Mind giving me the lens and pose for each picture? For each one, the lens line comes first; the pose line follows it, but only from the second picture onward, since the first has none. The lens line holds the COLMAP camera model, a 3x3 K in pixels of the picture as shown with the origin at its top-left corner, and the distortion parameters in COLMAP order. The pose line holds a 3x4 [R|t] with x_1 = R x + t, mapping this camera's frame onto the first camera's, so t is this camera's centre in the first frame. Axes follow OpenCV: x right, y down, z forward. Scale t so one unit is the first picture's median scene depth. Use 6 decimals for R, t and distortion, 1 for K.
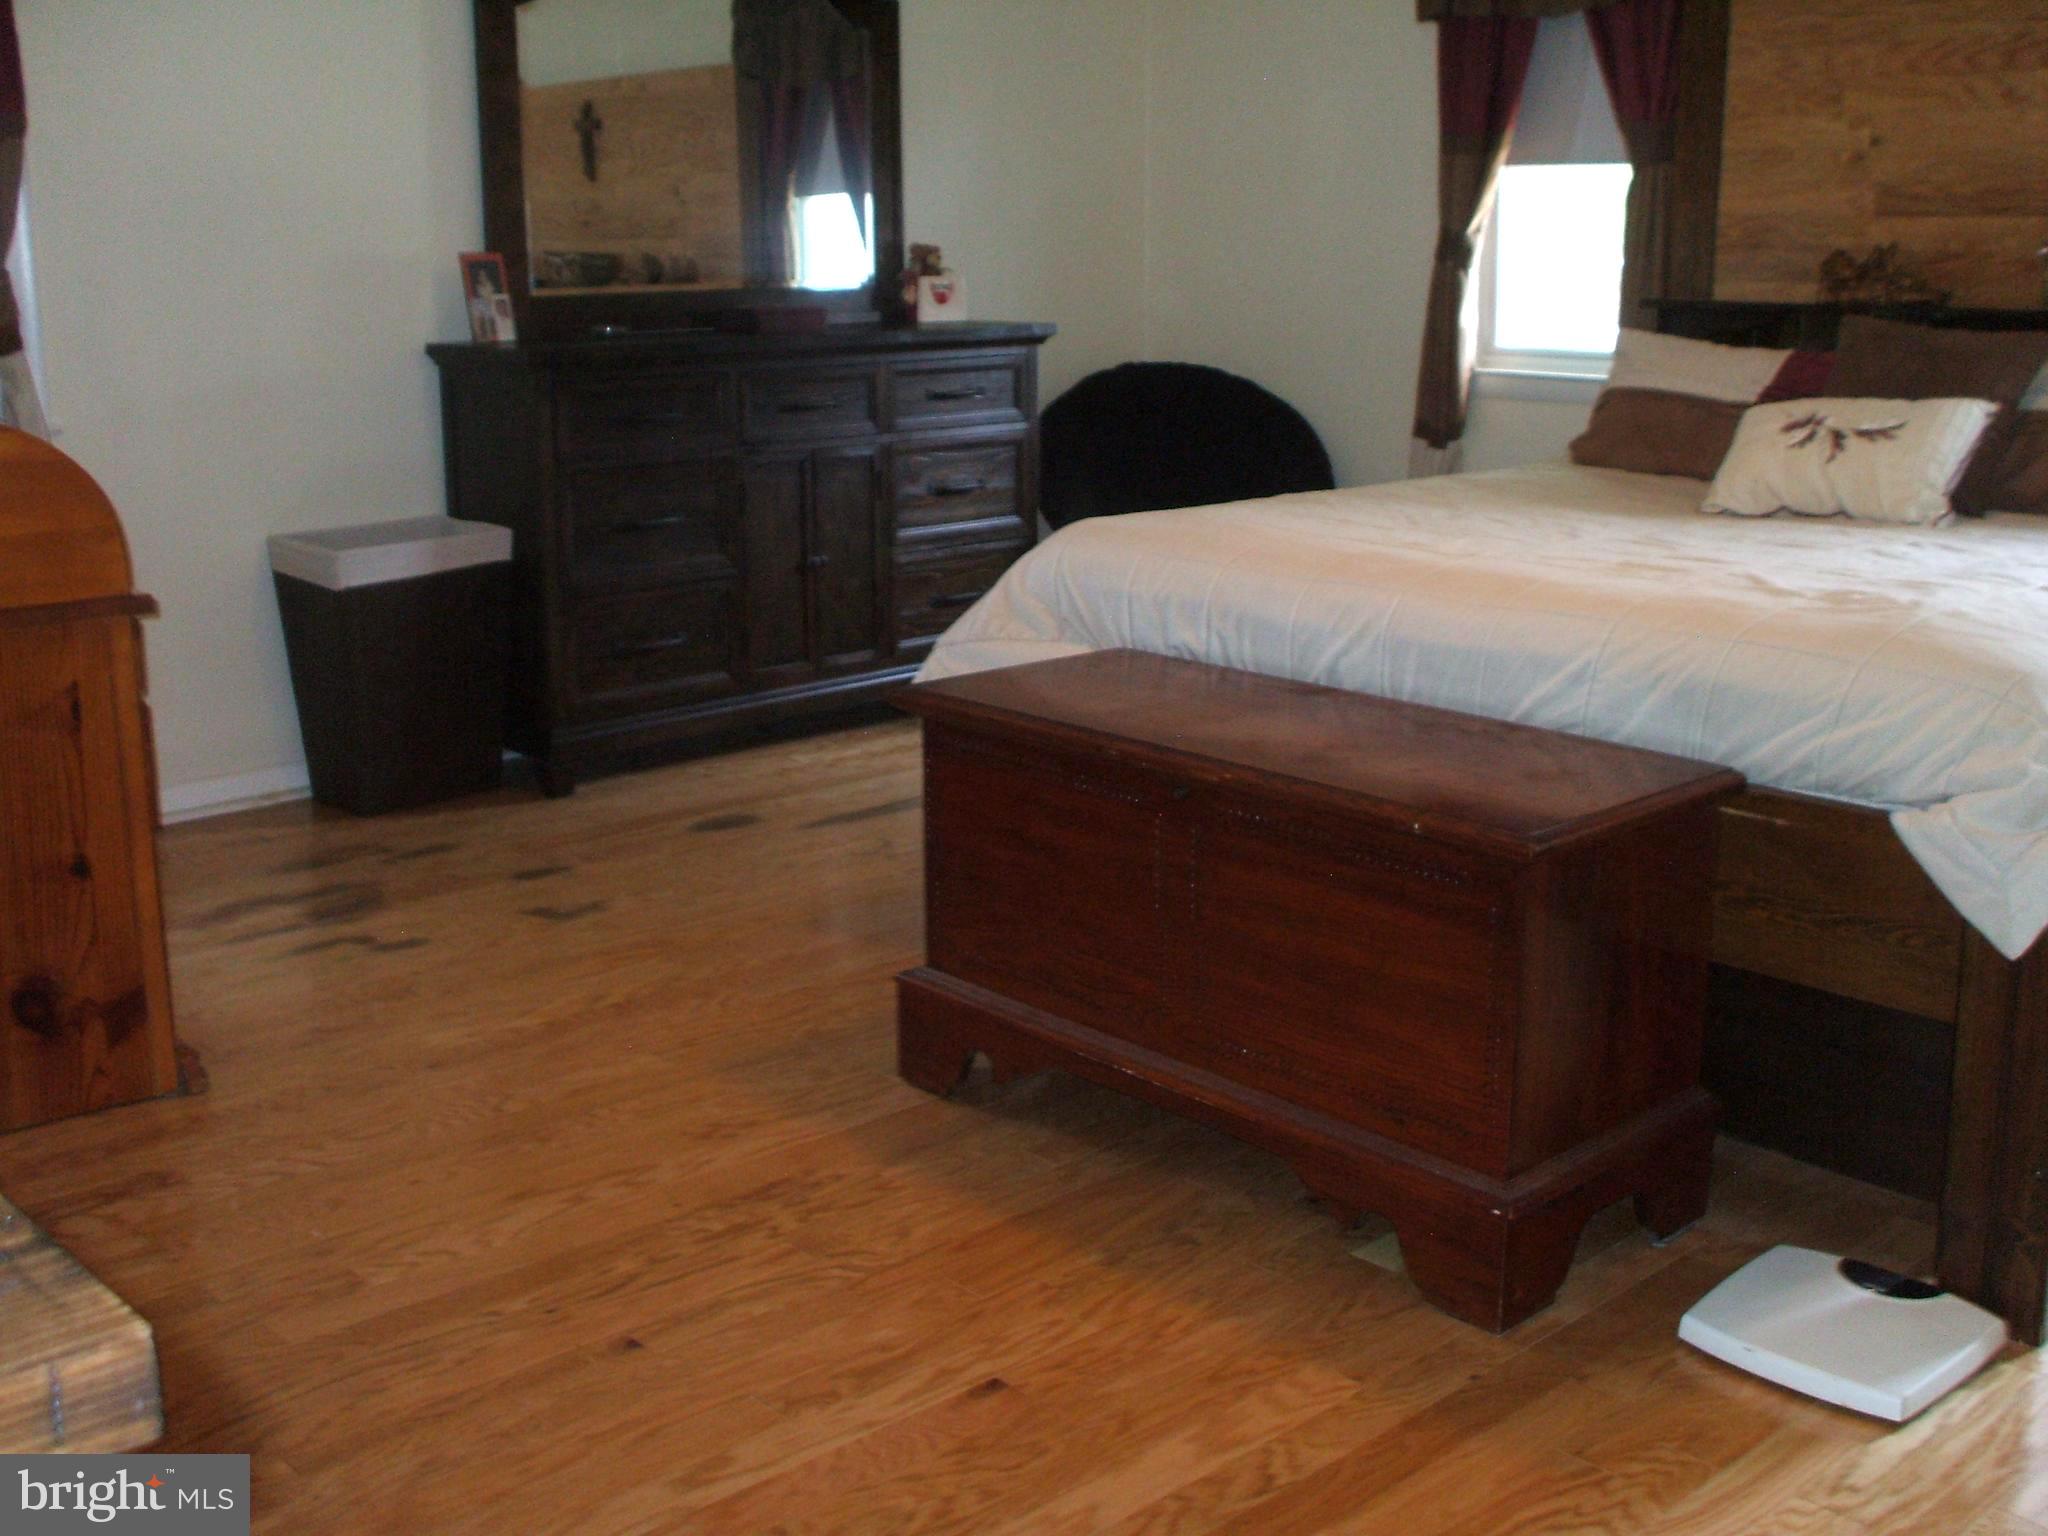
lens RADIAL K [[2202.3, 0, 1030.3], [0, 2202.3, 758.9], [0, 0, 1]] dist [-0.181652, 0.278905]
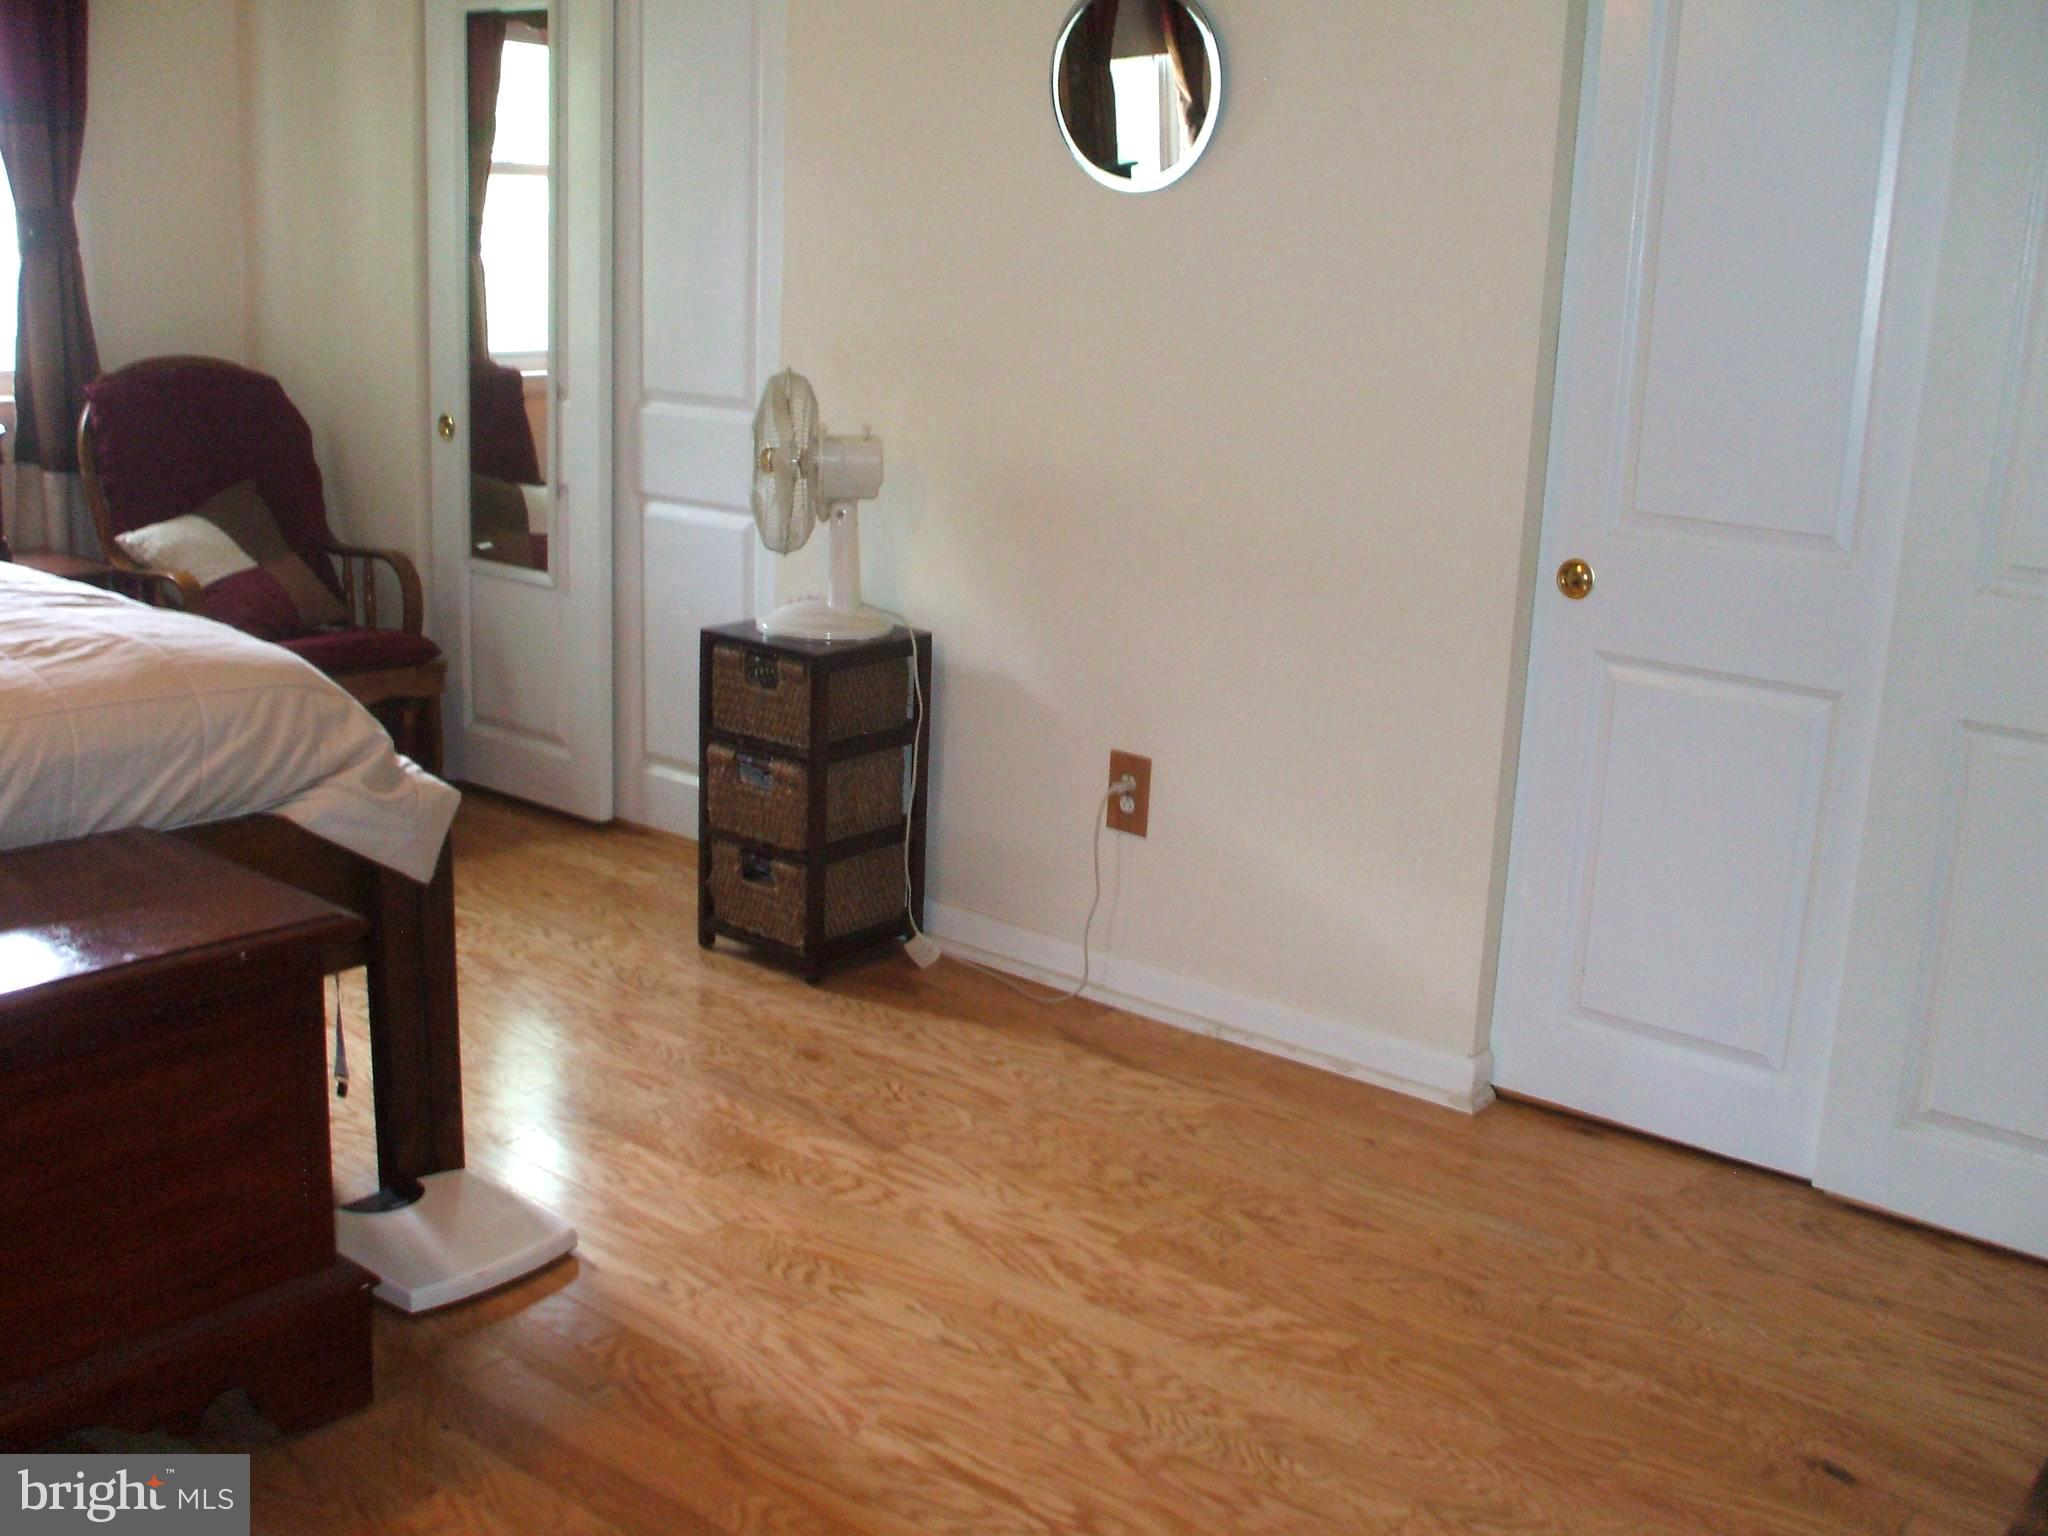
lens RADIAL K [[2202.3, 0, 1030.3], [0, 2202.3, 758.9], [0, 0, 1]] dist [-0.181652, 0.278905]
pose [[-0.144517, -0.224826, 0.963622, -0.711787], [0.210240, 0.944633, 0.251926, -0.198965], [-0.966909, 0.239000, -0.089248, 0.736750]]
